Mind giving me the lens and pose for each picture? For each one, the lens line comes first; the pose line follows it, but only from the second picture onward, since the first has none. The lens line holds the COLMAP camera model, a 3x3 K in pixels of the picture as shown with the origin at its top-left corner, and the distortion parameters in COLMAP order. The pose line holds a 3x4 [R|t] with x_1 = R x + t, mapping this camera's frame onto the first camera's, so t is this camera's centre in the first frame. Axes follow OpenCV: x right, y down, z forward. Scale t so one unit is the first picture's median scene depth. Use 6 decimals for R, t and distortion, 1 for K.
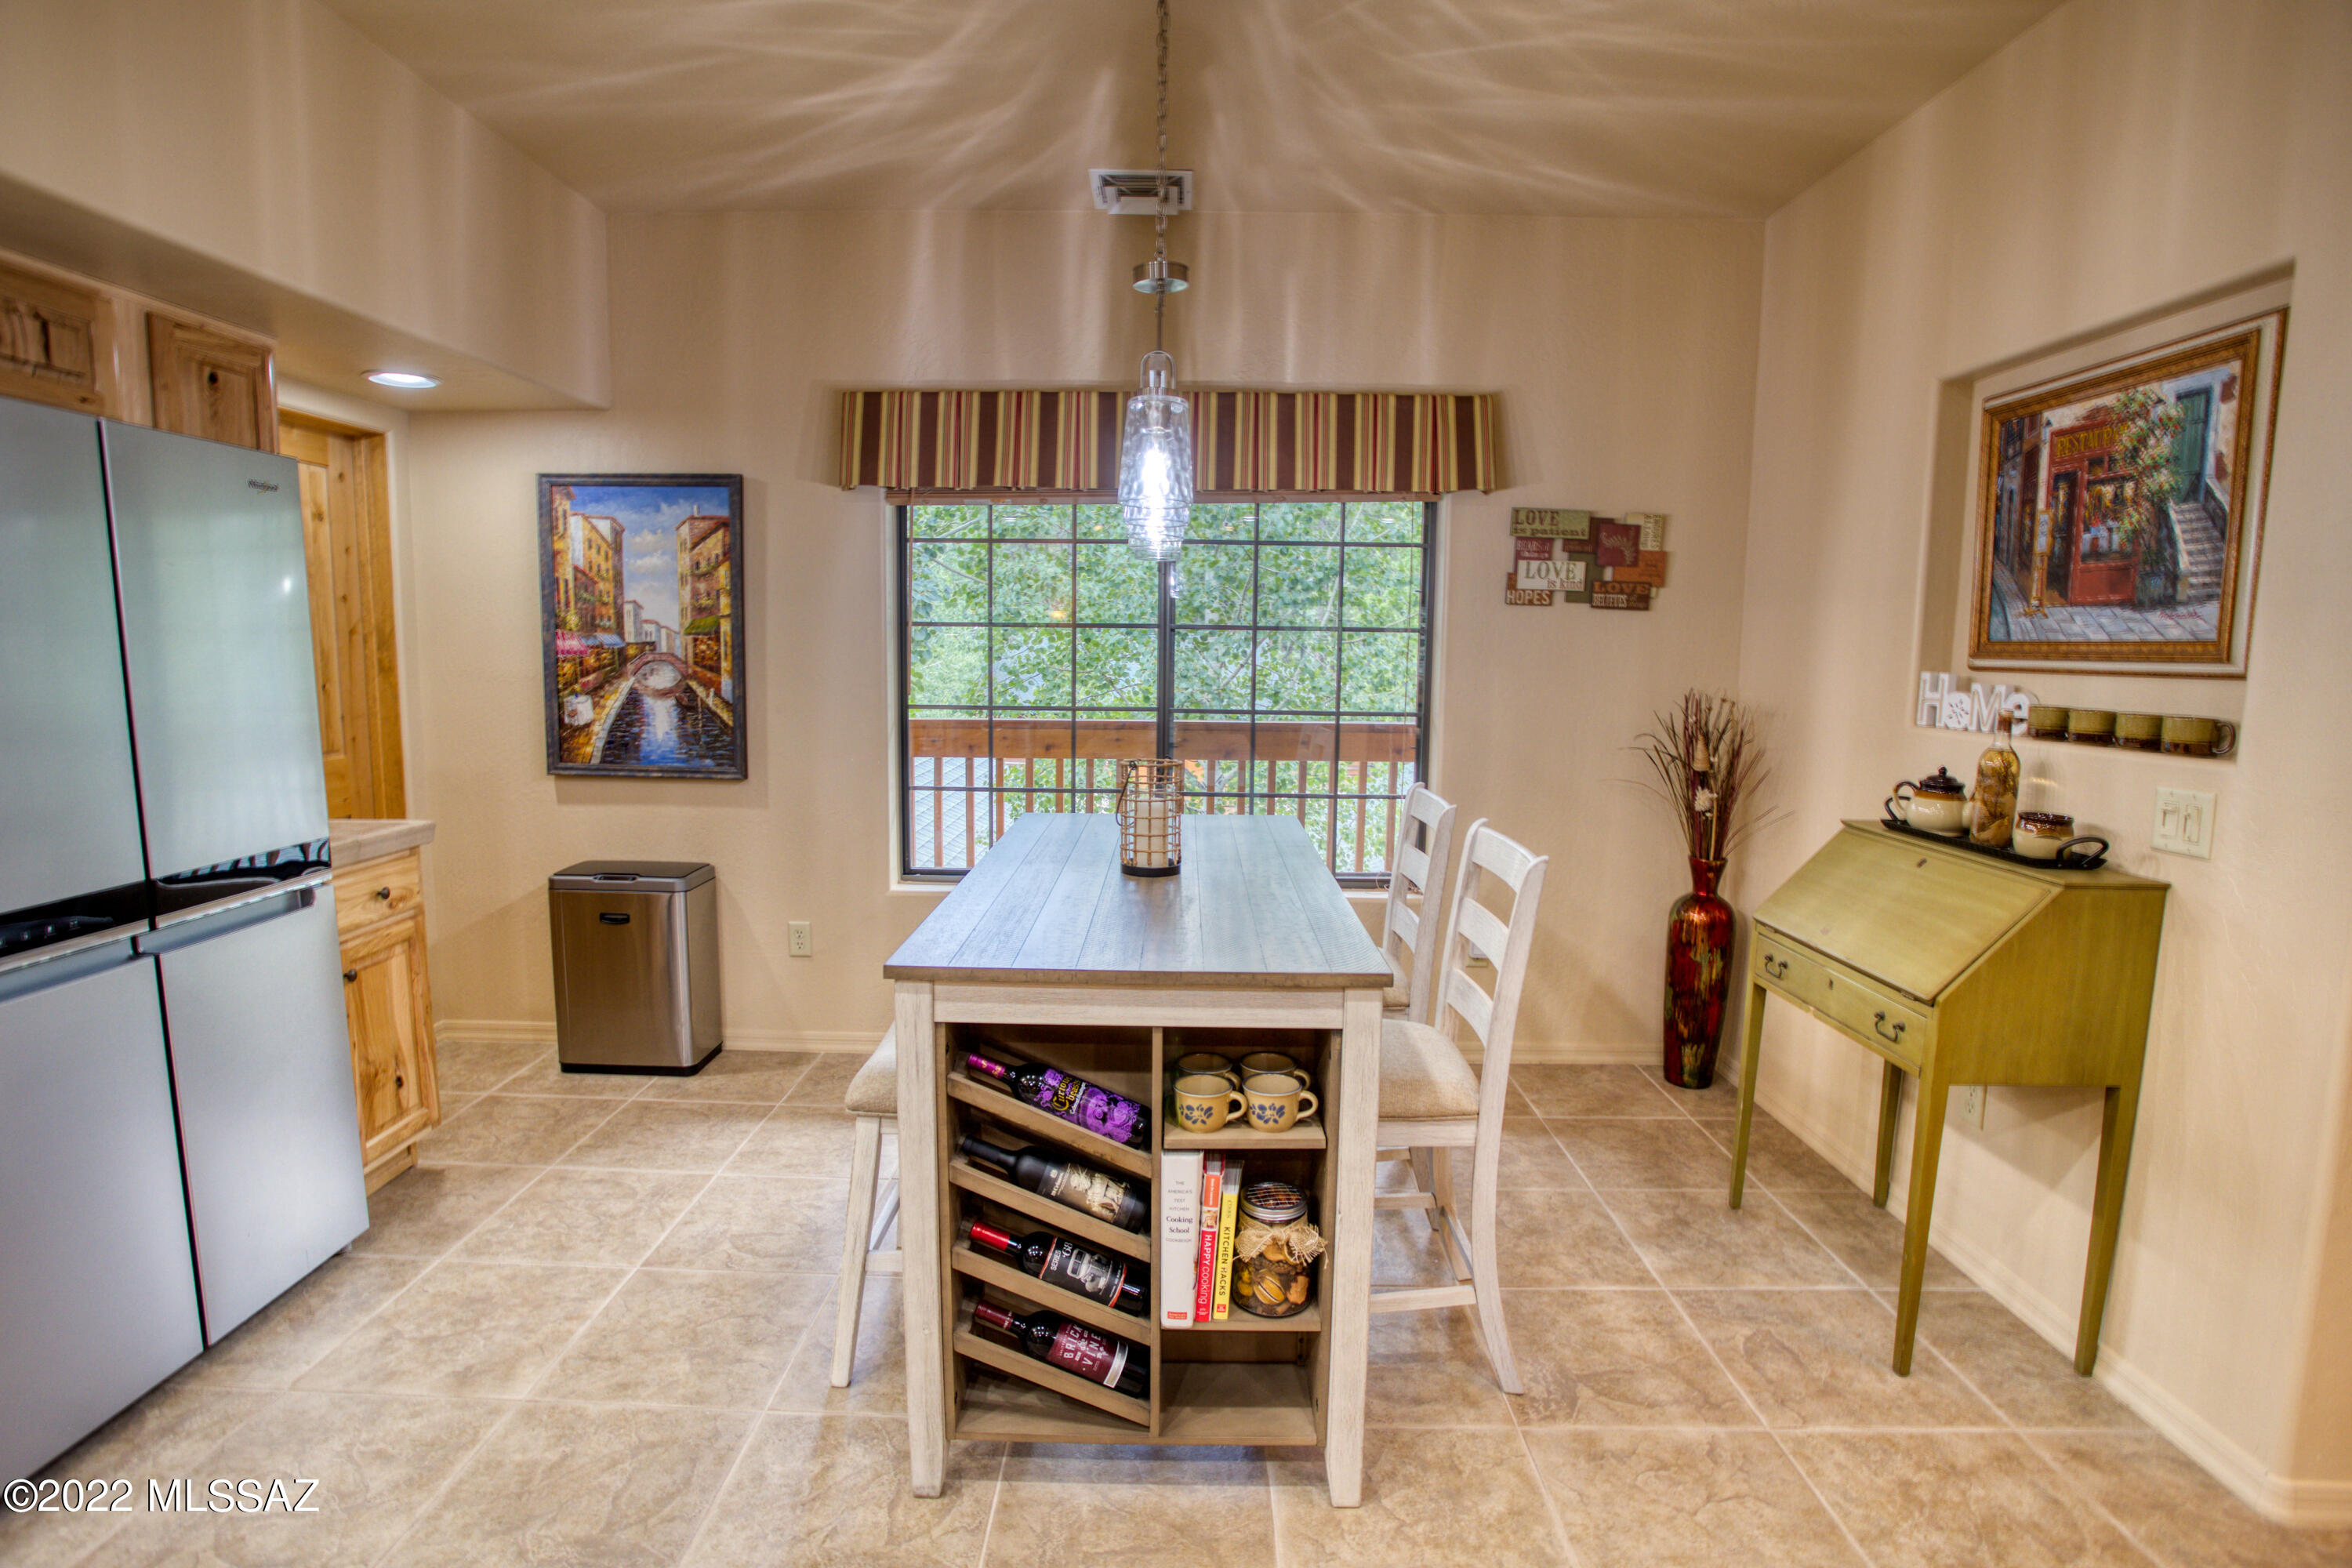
lens RADIAL K [[1144.1, 0, 1169.0], [0, 1144.1, 775.0], [0, 0, 1]] dist [-0.071824, 0.028314]
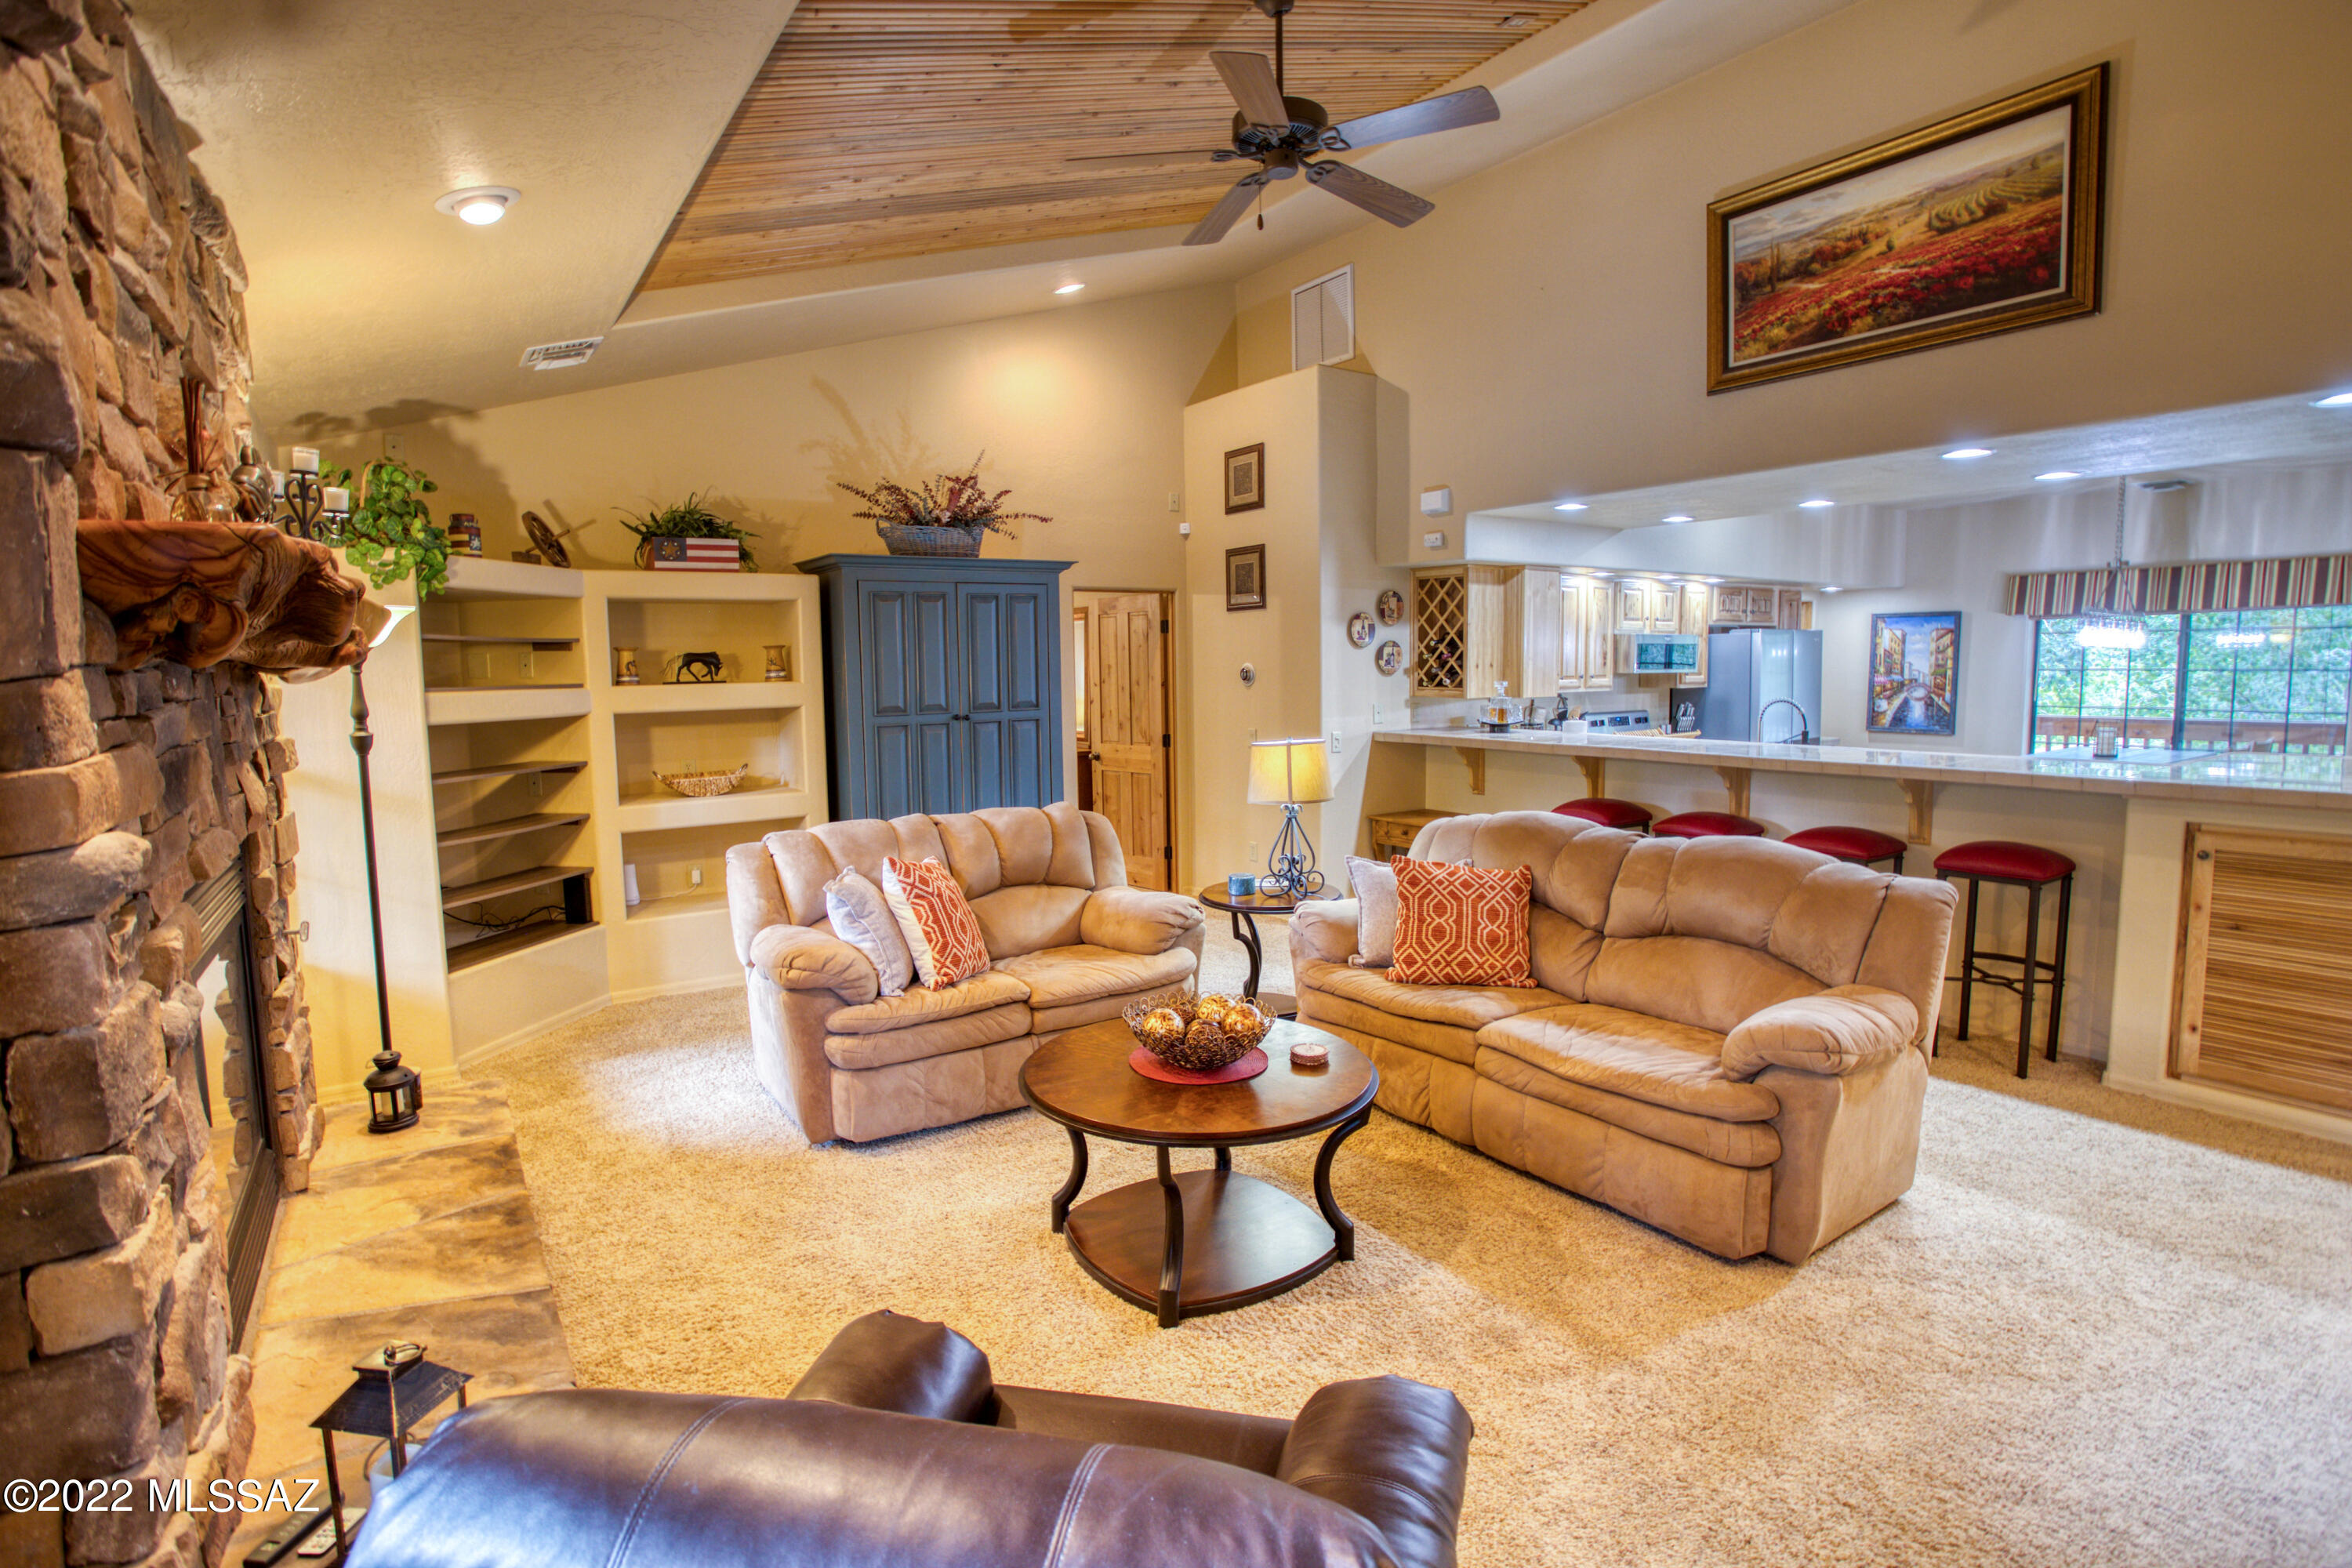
lens RADIAL K [[1144.1, 0, 1165.2], [0, 1144.1, 776.5], [0, 0, 1]] dist [-0.071824, 0.028314]
pose [[0.573513, 0.058481, -0.817106, 0.623525], [-0.072675, 0.997148, 0.020358, 0.171026], [0.815967, 0.047708, 0.576127, -1.791223]]
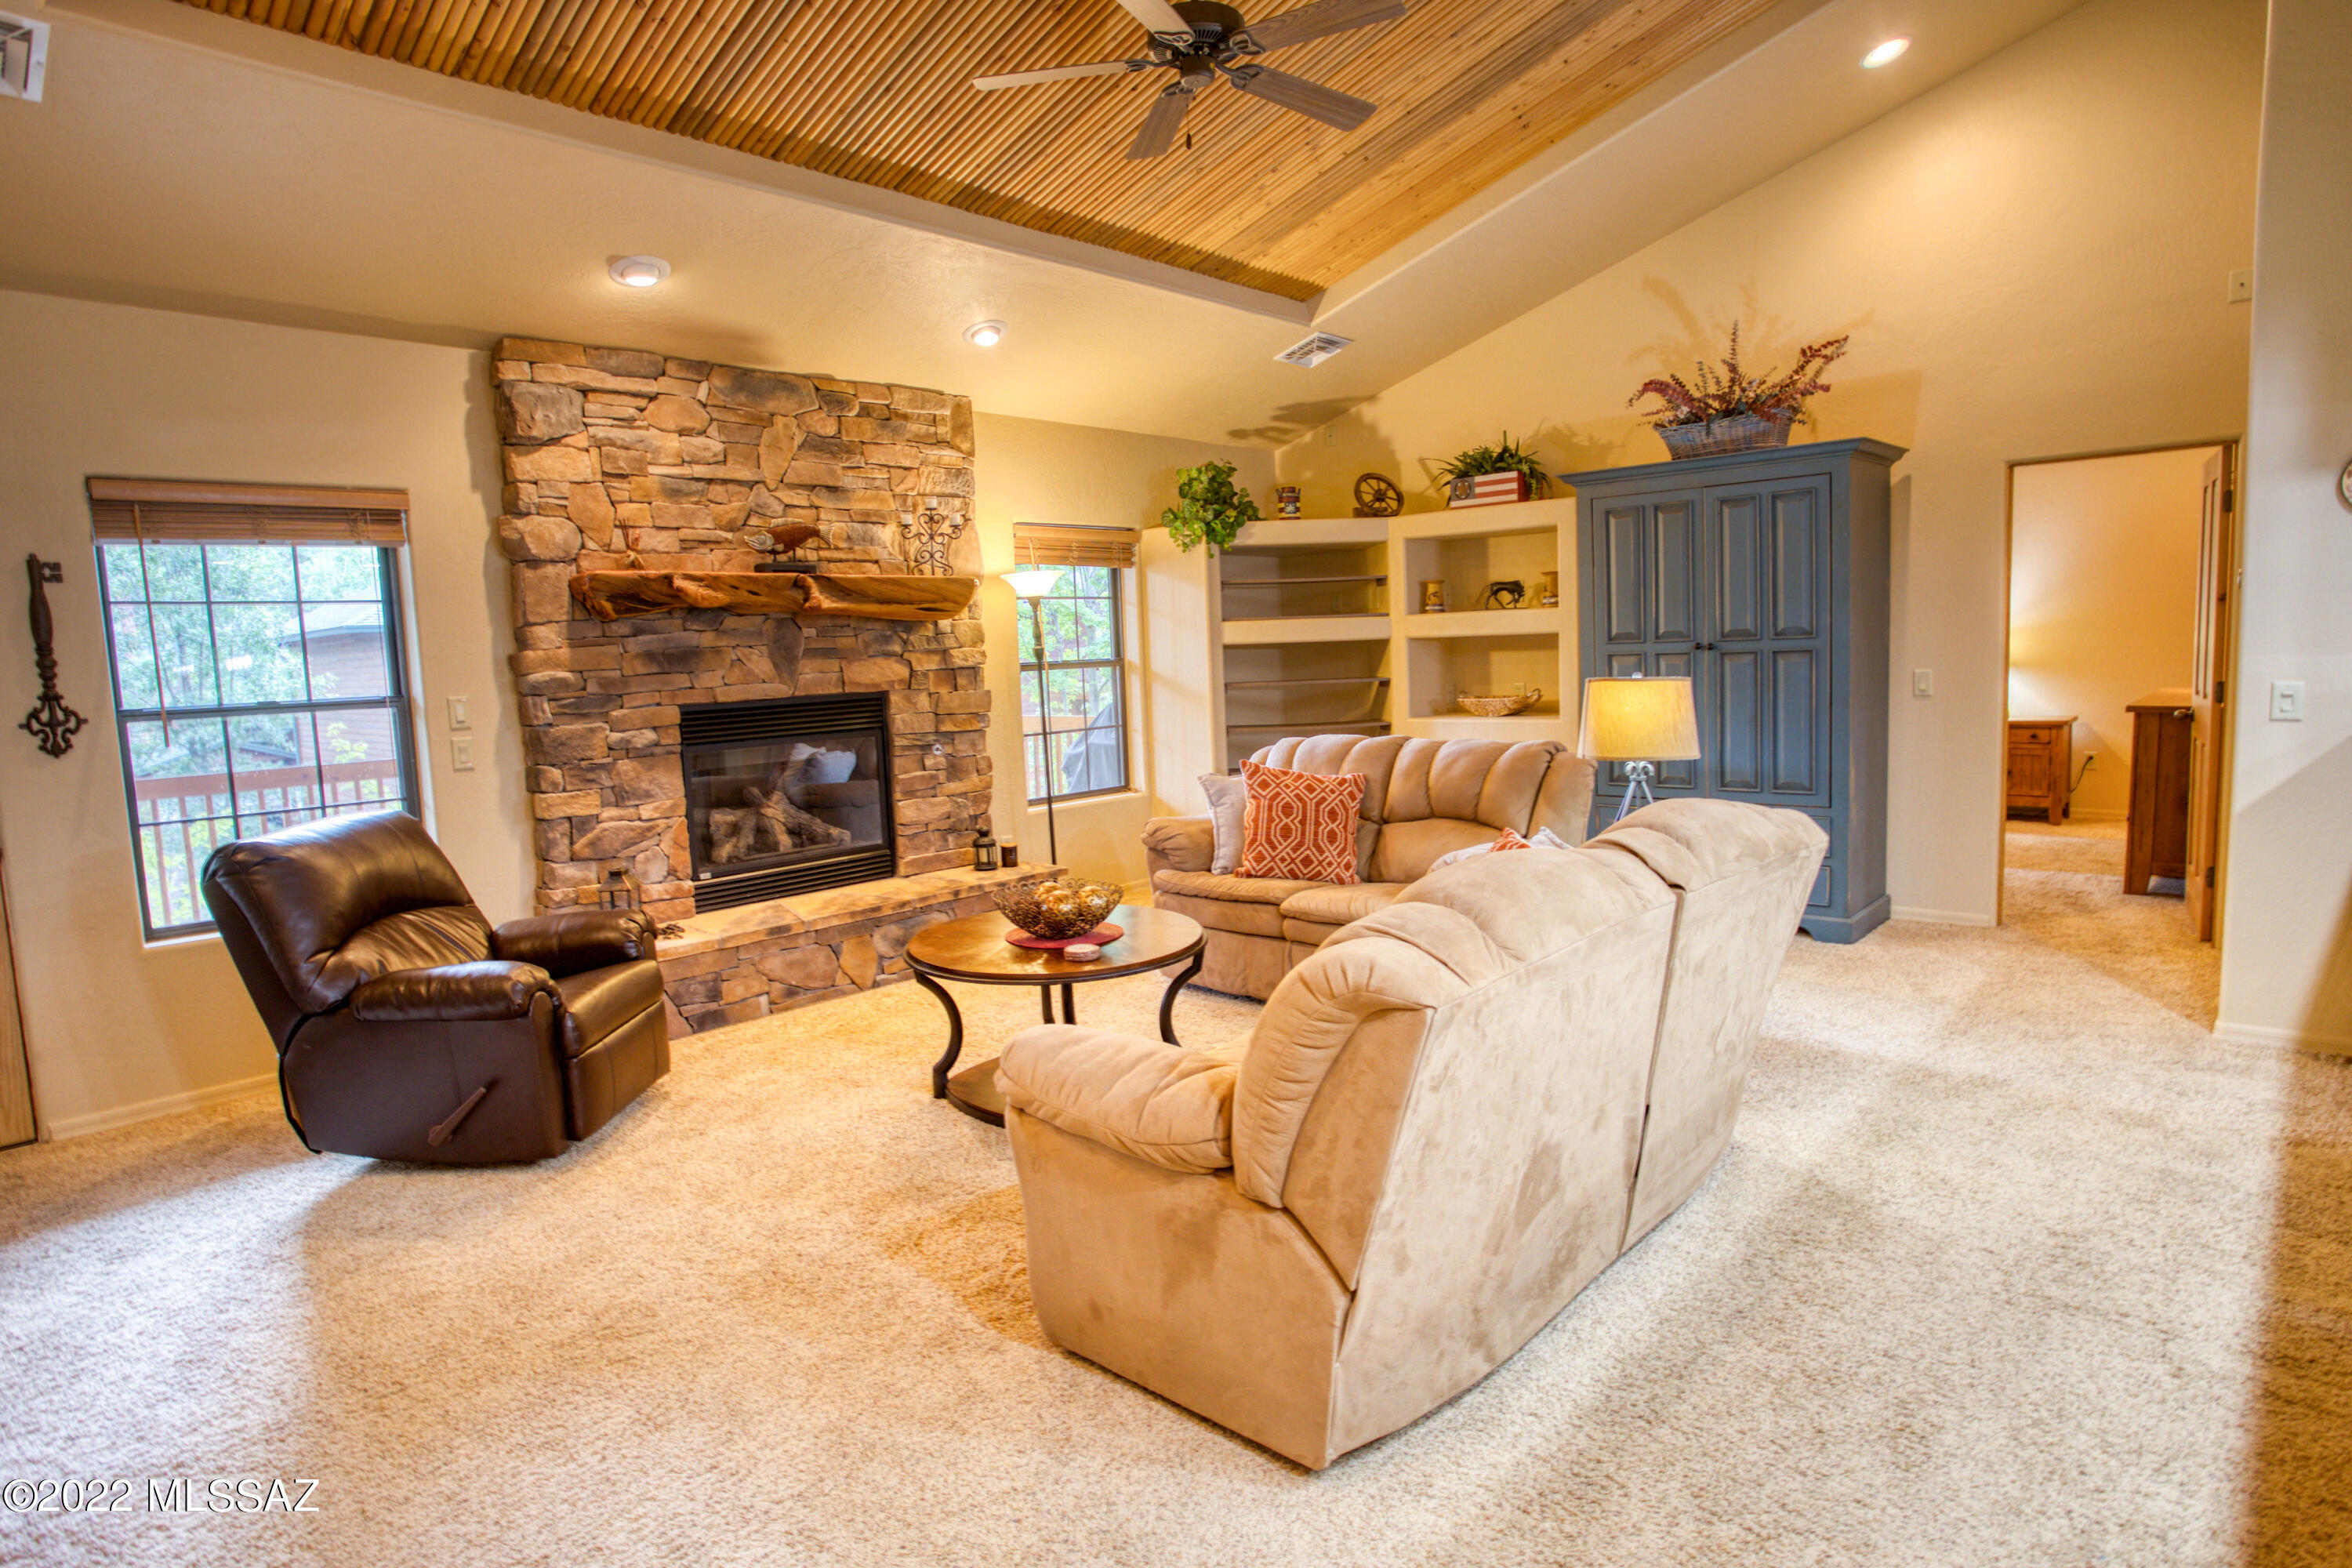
lens RADIAL K [[1287.0, 0, 1174.4], [0, 1287.0, 773.5], [0, 0, 1]] dist [-0.038946, 0.007474]
pose [[-0.668401, 0.088450, -0.738523, 0.708662], [-0.055398, 0.984227, 0.168015, 0.065941], [0.741735, 0.153214, -0.652958, -0.506800]]
